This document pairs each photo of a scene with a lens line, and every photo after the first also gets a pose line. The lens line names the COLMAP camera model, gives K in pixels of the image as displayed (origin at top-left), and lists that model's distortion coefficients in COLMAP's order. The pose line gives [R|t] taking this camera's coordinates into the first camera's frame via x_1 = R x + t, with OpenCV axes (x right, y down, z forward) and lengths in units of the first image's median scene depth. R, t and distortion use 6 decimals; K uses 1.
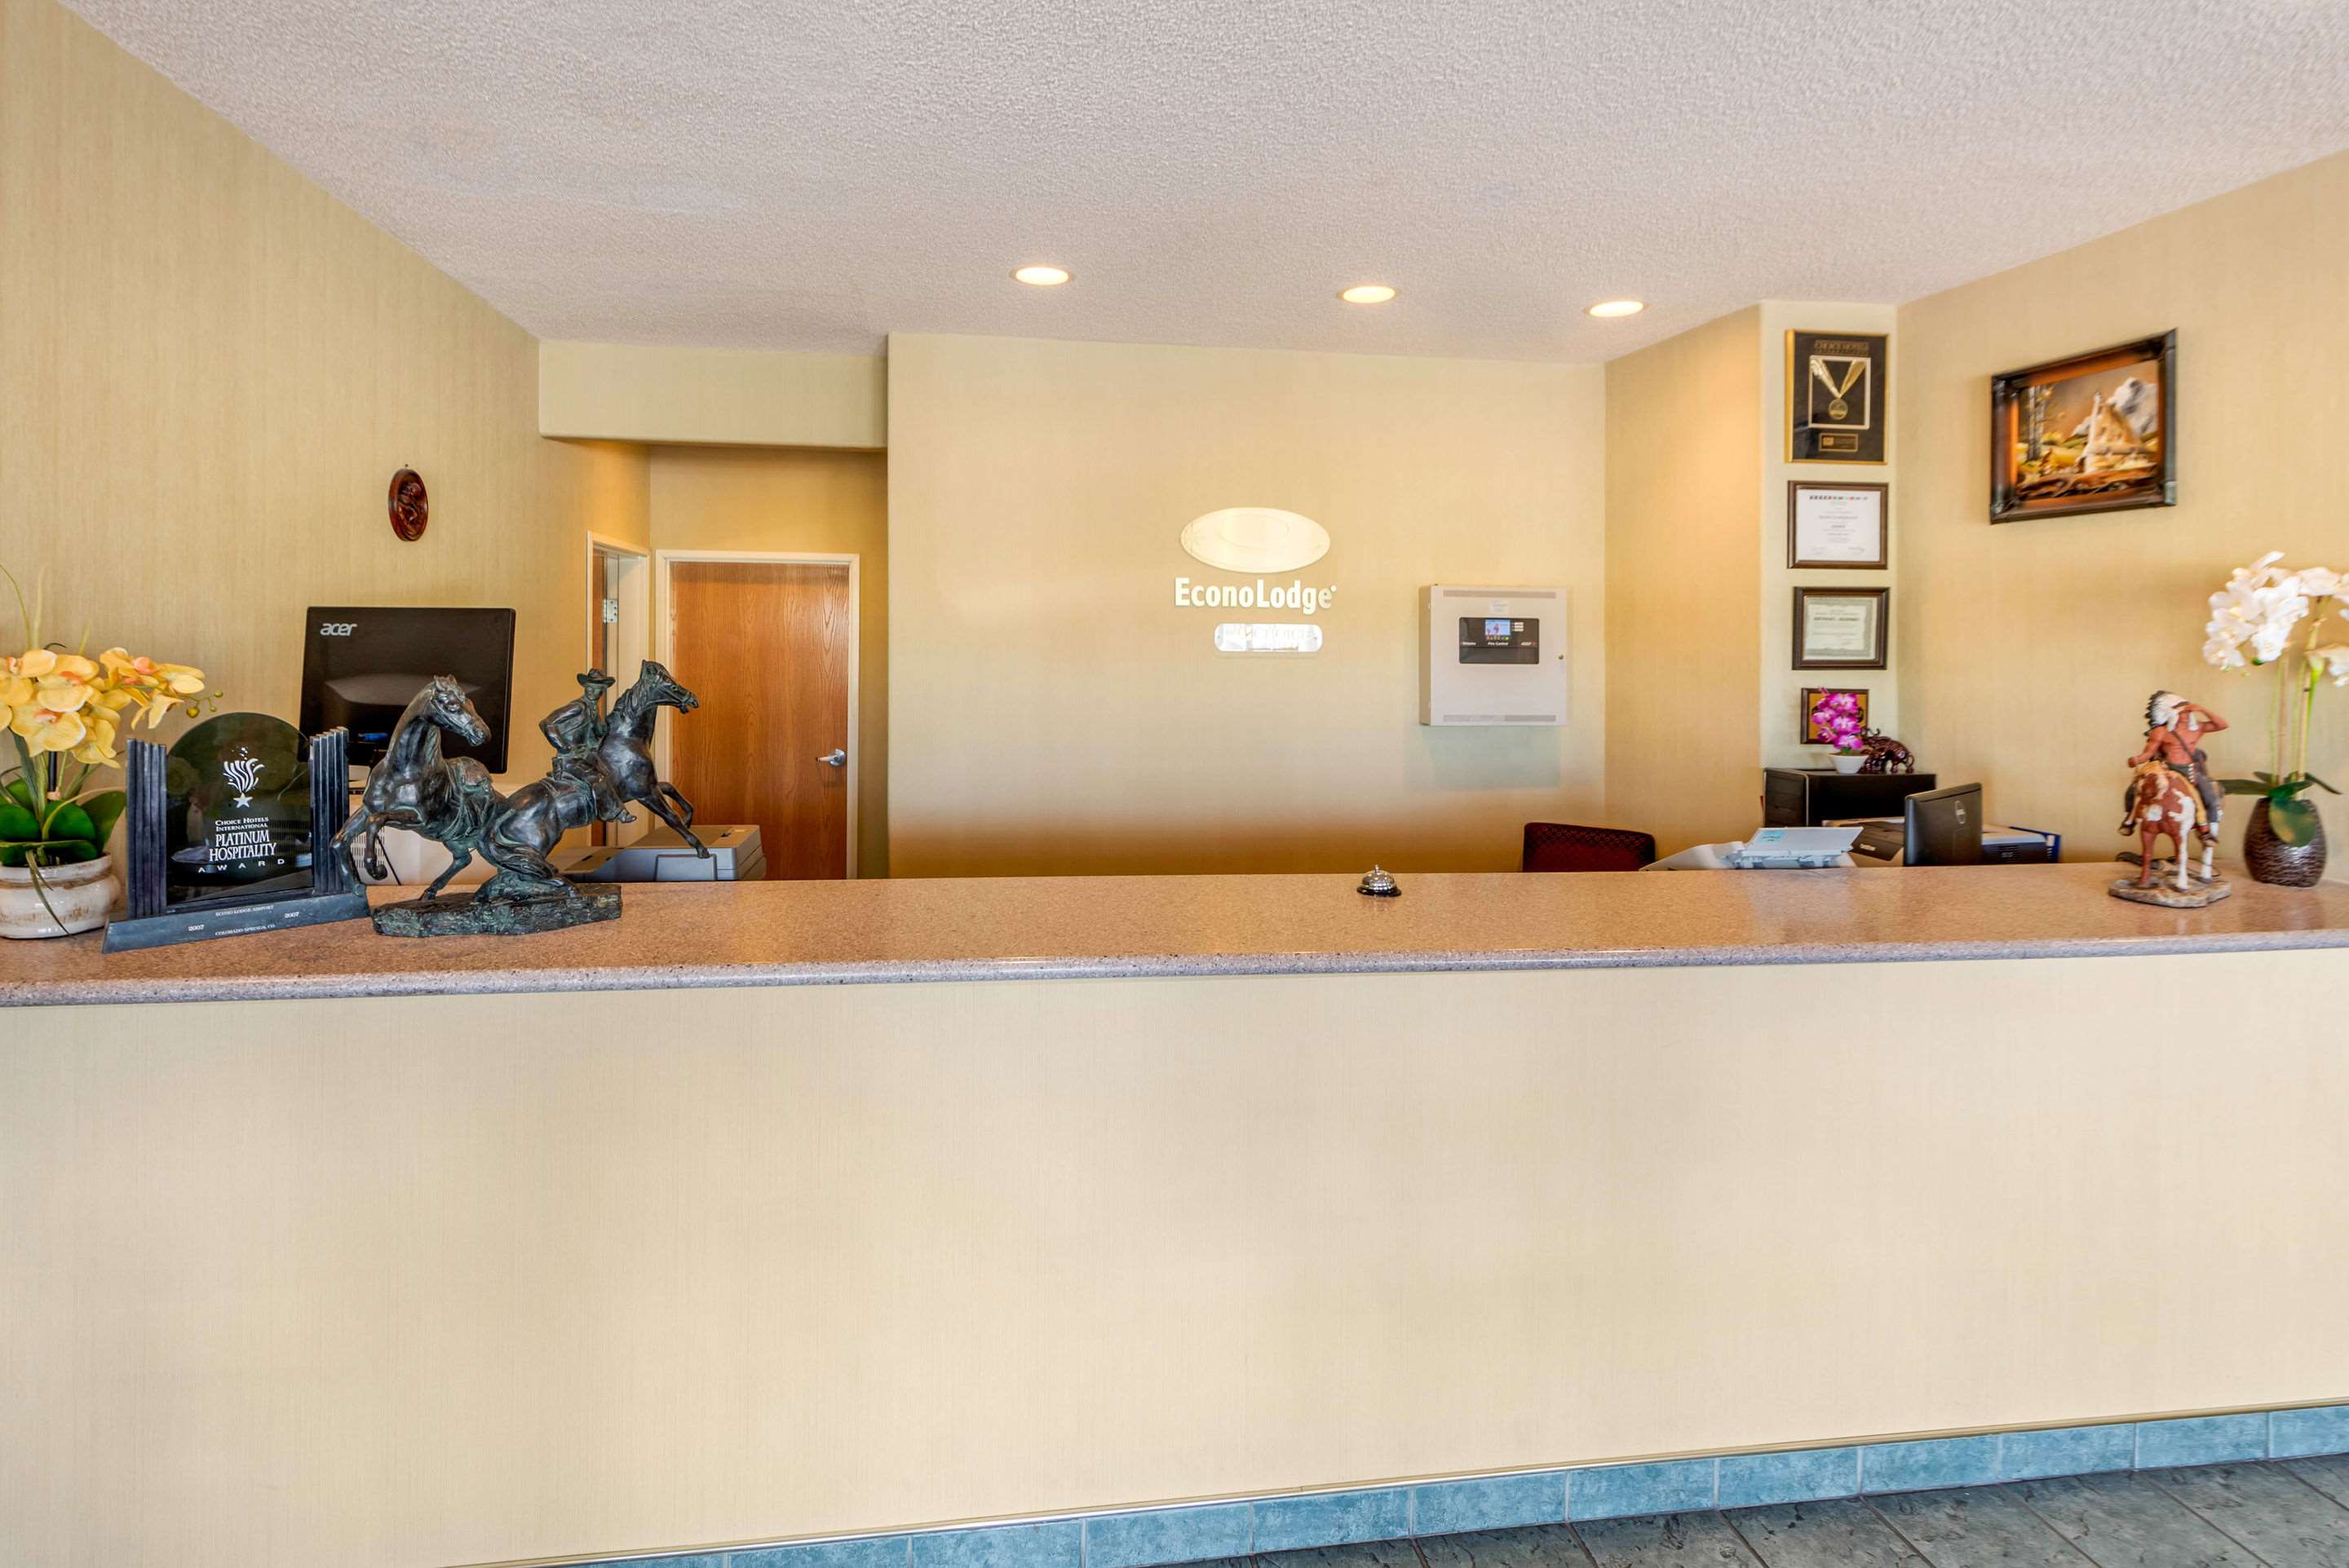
lens RADIAL K [[1205.1, 0, 1131.4], [0, 1205.1, 657.4], [0, 0, 1]] dist [-0.000480, -0.003209]
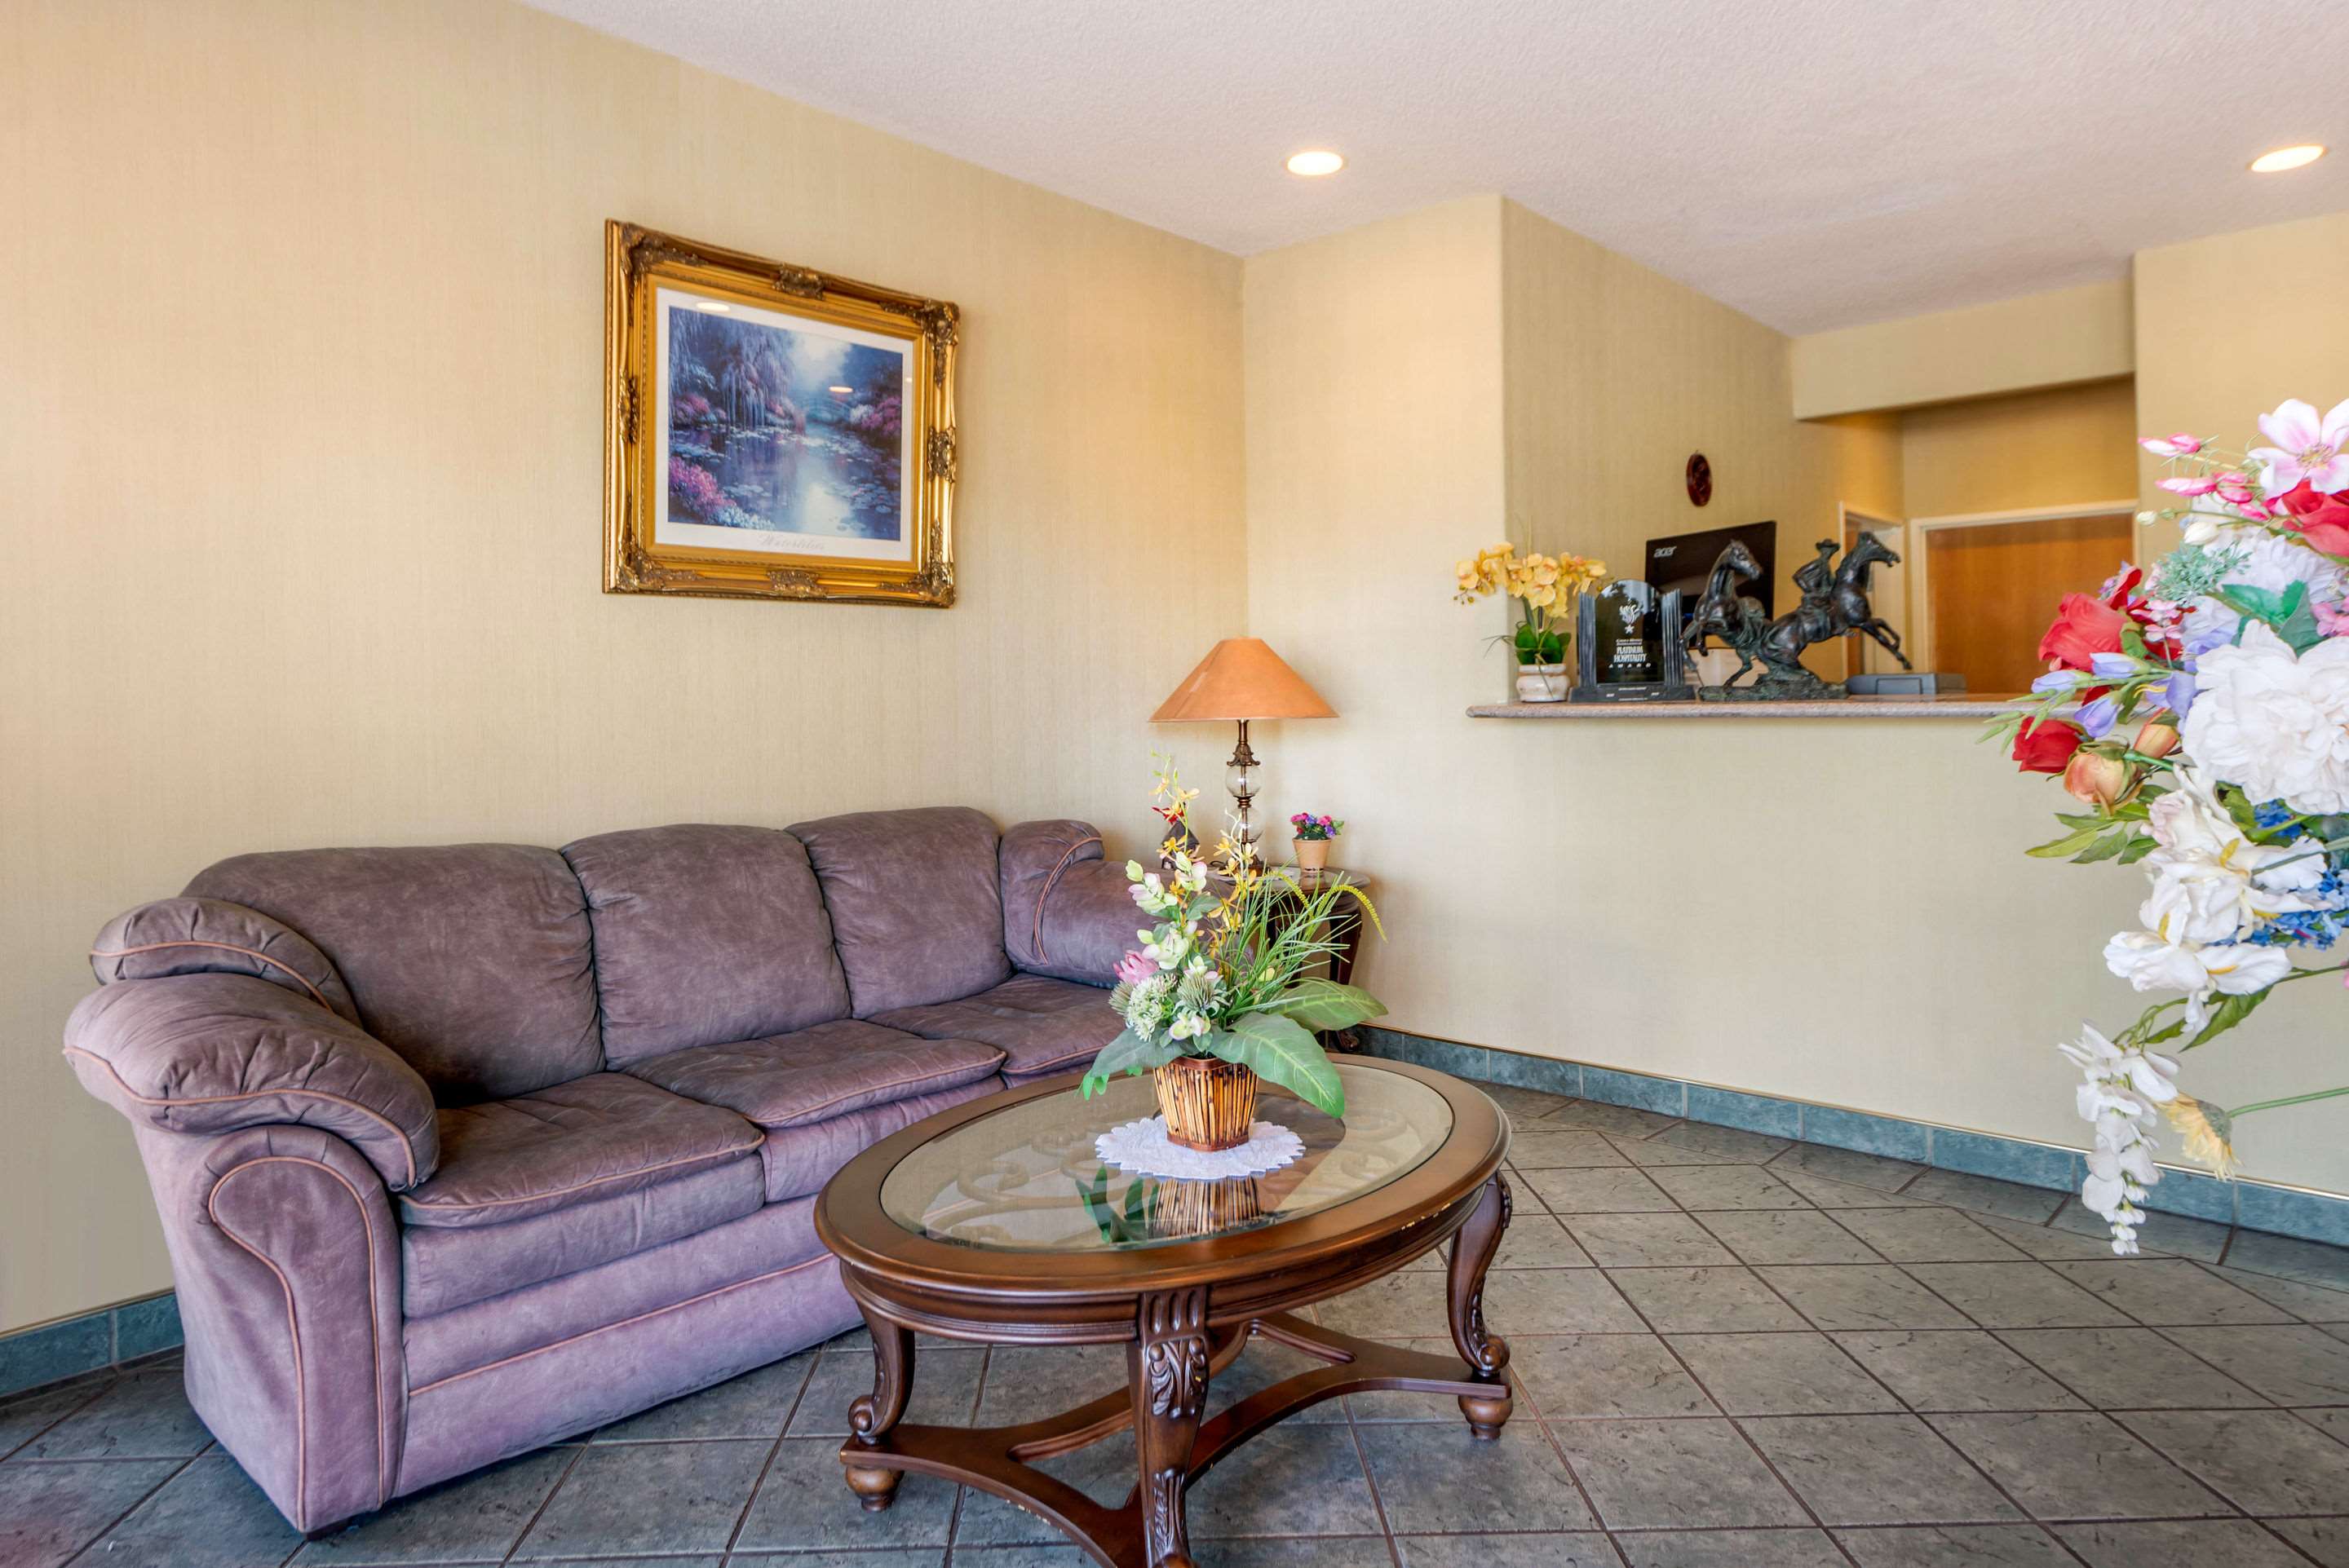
lens RADIAL K [[1290.2, 0, 1213.9], [0, 1290.2, 691.1], [0, 0, 1]] dist [0.003802, 0.001077]
pose [[0.632676, -0.011336, -0.774334, 0.190435], [0.018176, 0.999835, 0.000213, 0.108253], [0.774203, -0.014209, 0.632778, -0.372111]]
